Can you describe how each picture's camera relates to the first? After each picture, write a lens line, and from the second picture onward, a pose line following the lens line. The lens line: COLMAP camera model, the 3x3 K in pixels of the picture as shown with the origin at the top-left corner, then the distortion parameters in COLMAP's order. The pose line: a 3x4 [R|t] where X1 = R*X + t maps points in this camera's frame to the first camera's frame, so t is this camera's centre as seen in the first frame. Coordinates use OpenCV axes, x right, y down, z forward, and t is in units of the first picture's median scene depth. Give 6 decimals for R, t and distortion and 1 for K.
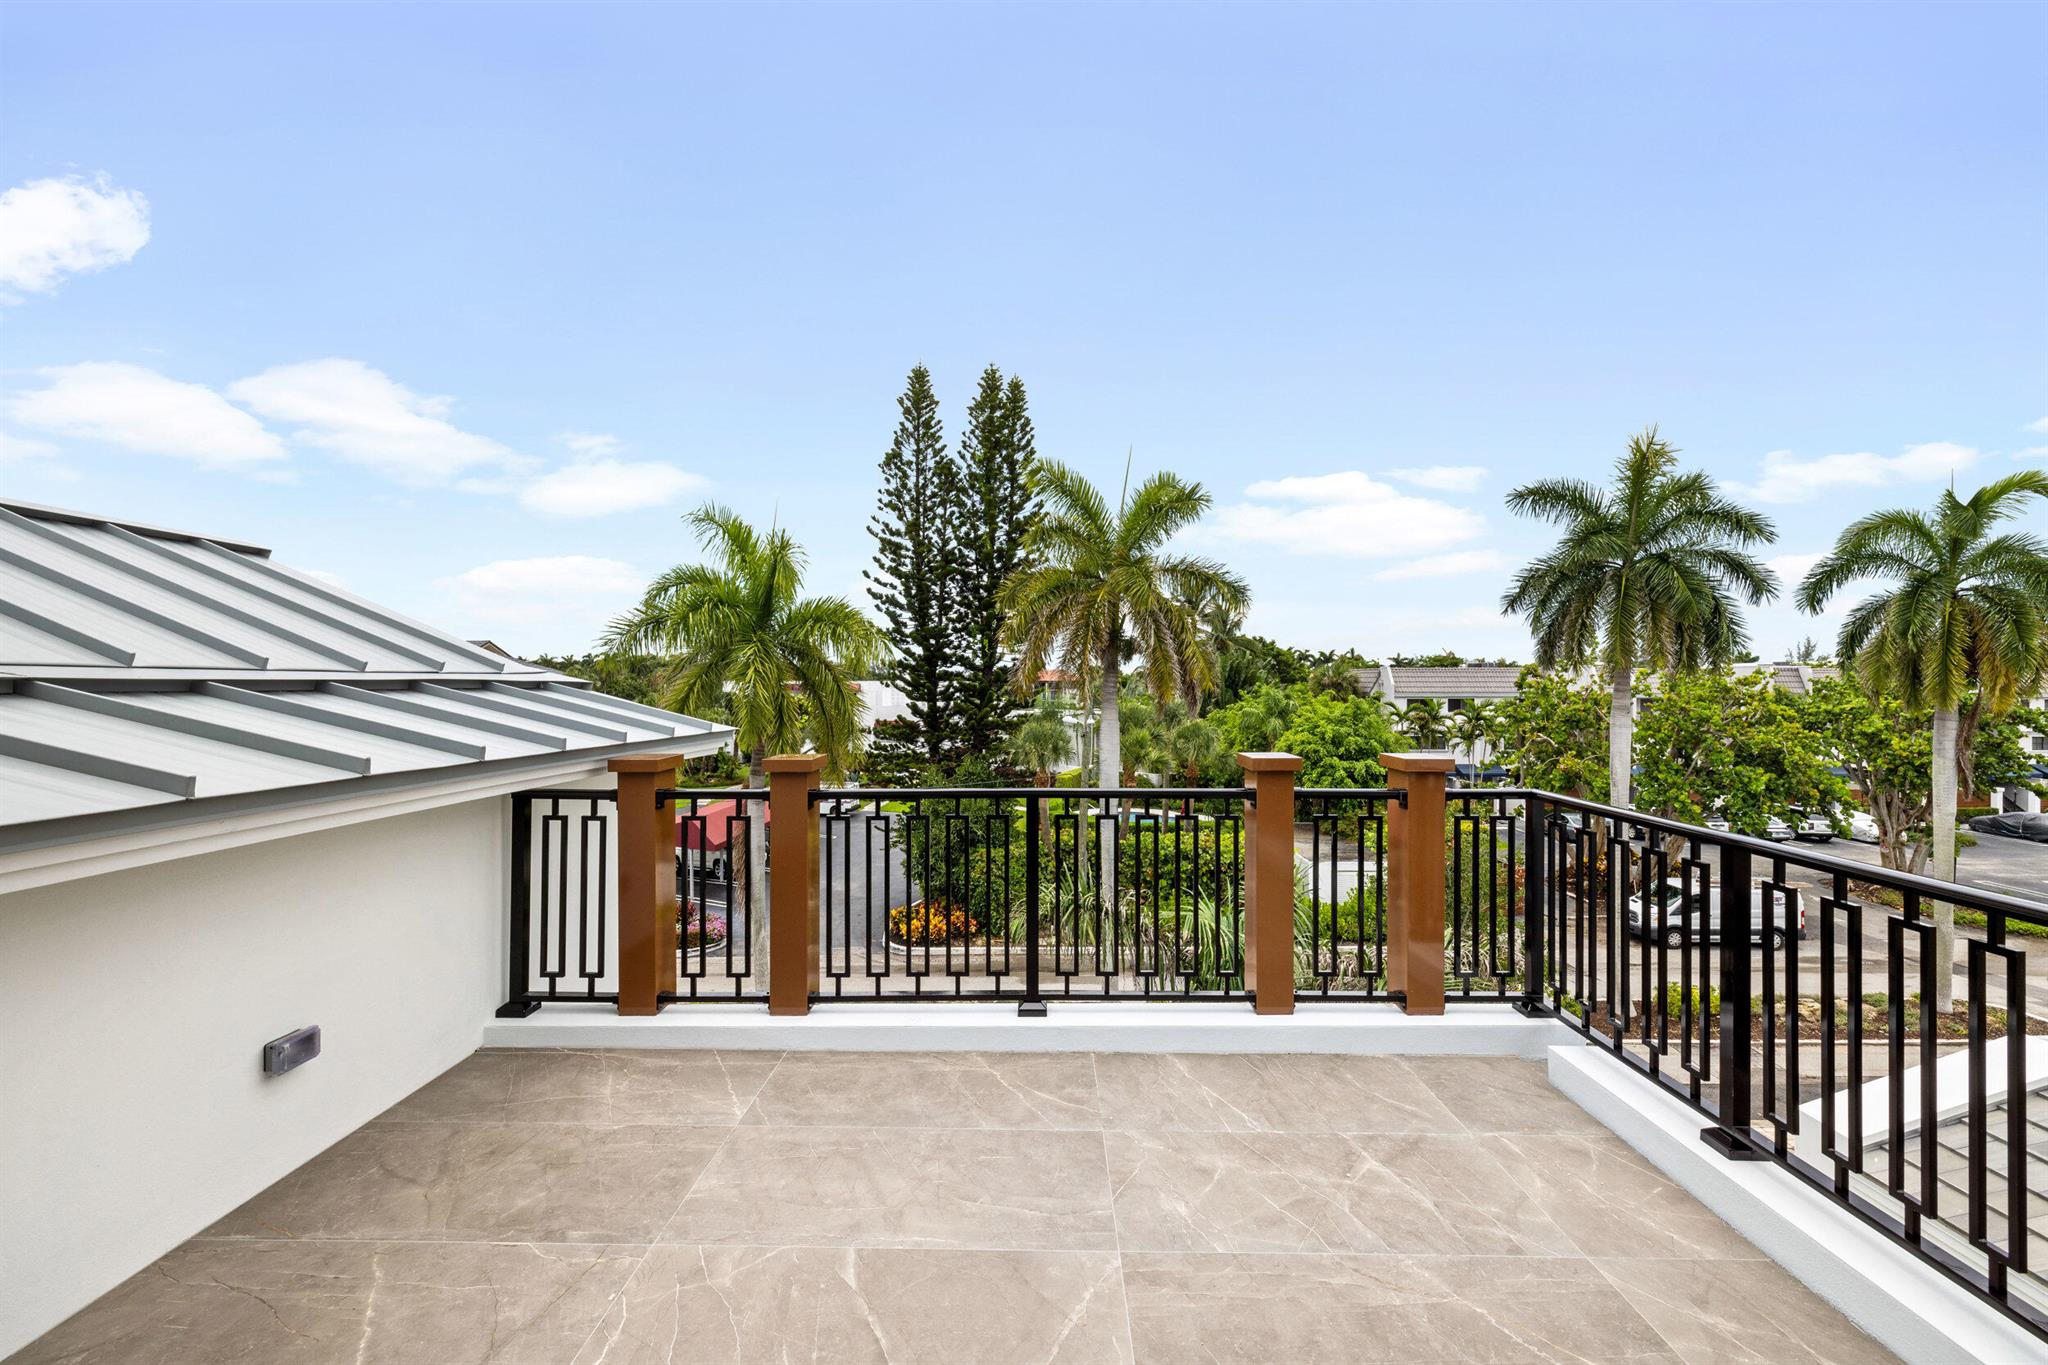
lens RADIAL K [[884.5, 0, 1033.6], [0, 884.5, 653.1], [0, 0, 1]] dist [0.003738, -0.000163]
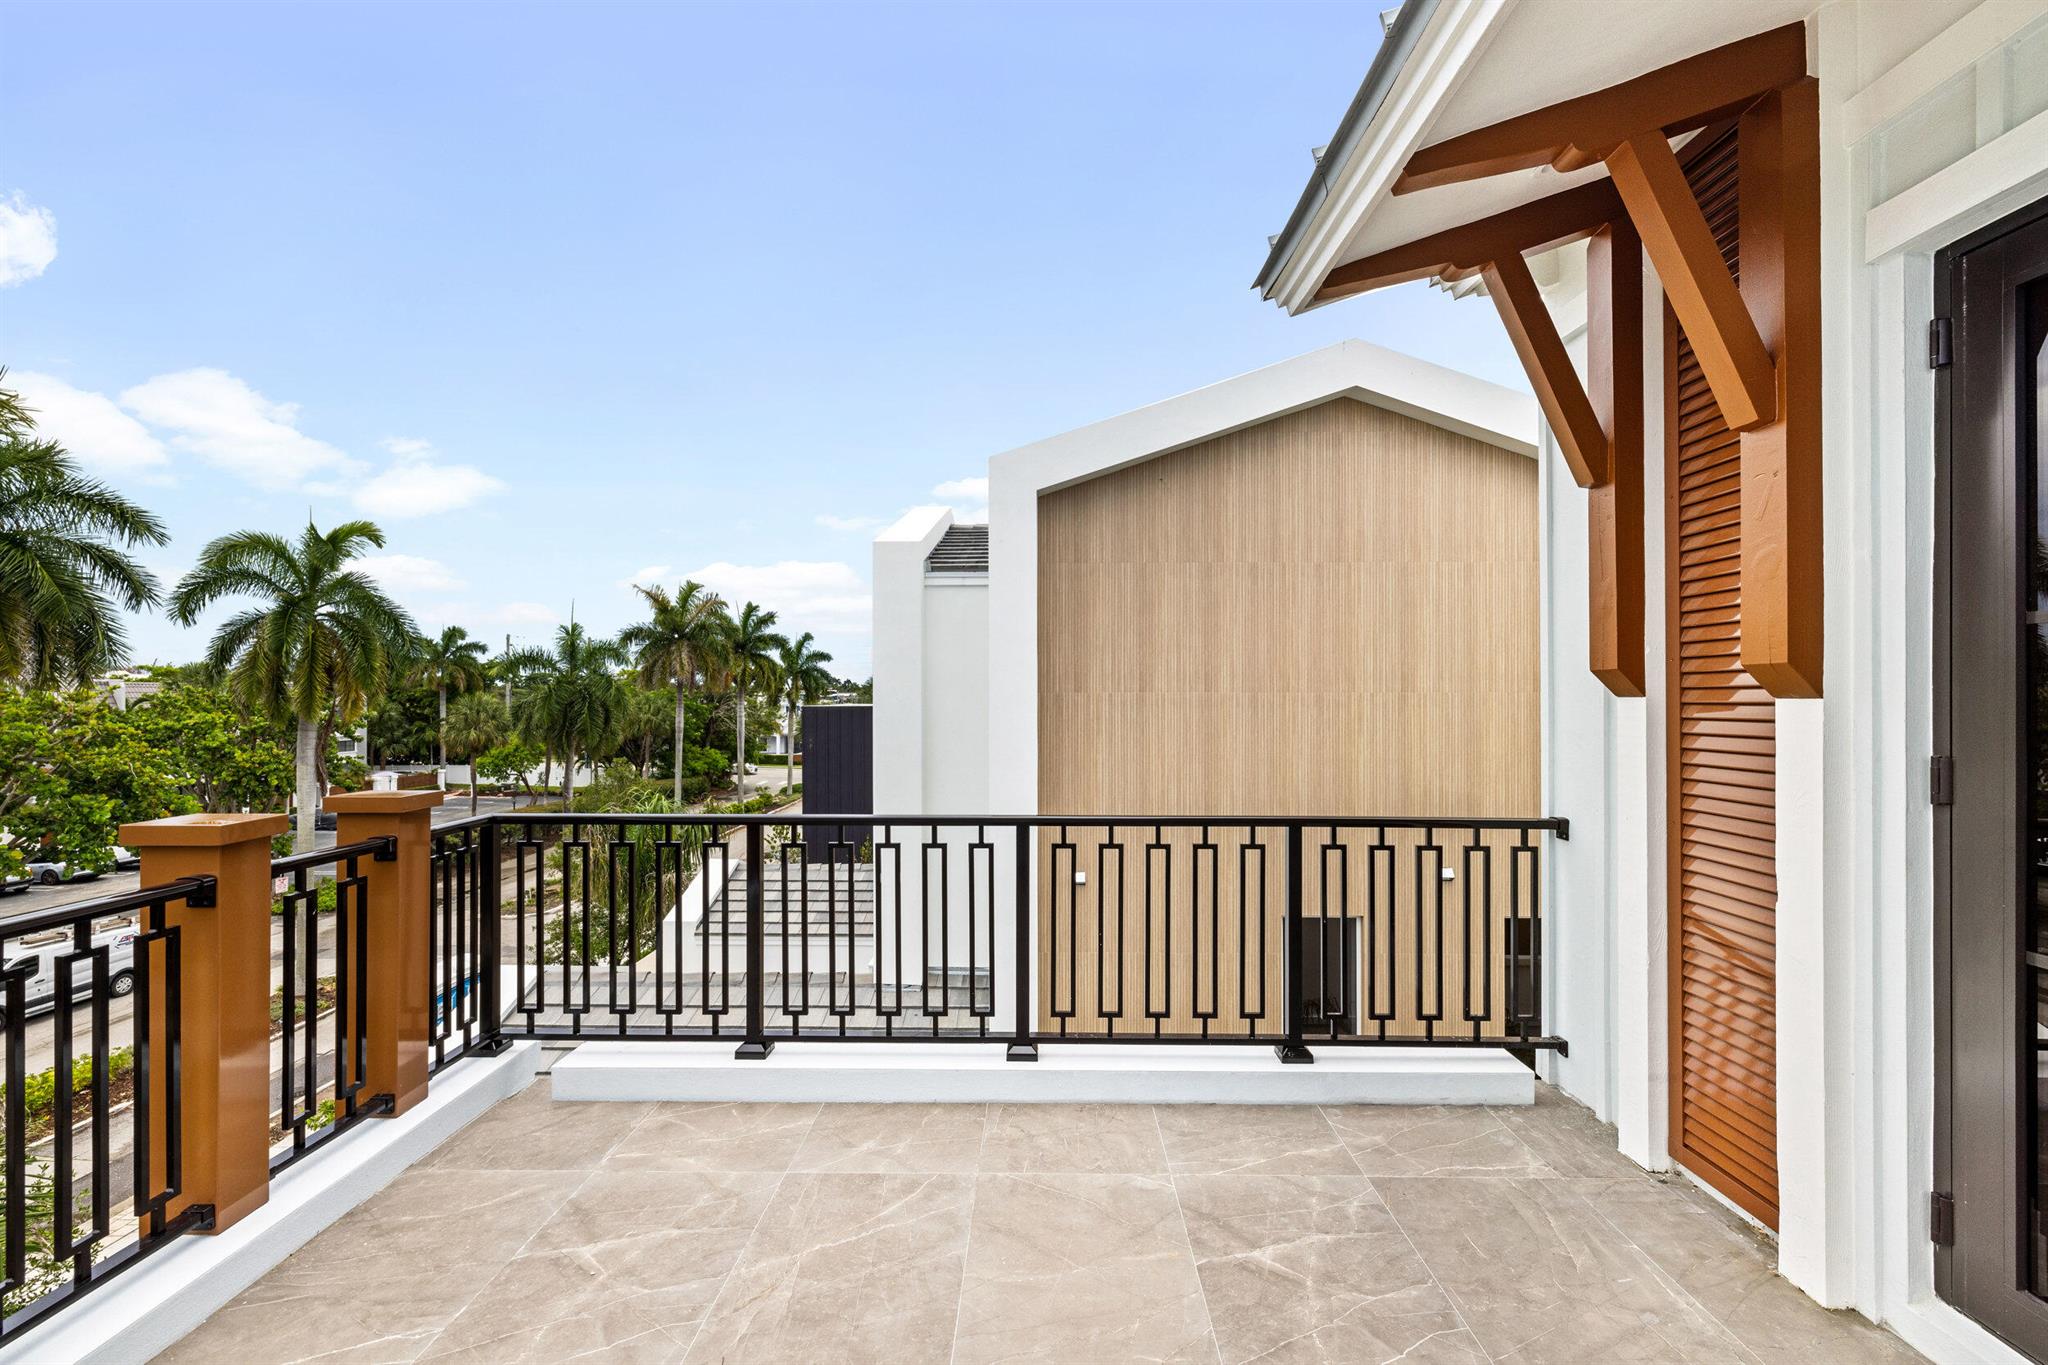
lens RADIAL K [[884.5, 0, 1033.6], [0, 884.5, 653.1], [0, 0, 1]] dist [0.003738, -0.000163]
pose [[-0.008934, 0.044642, 0.998963, -0.086115], [-0.028697, 0.998580, -0.044881, 0.002260], [-0.999548, -0.029068, -0.007640, 0.095776]]
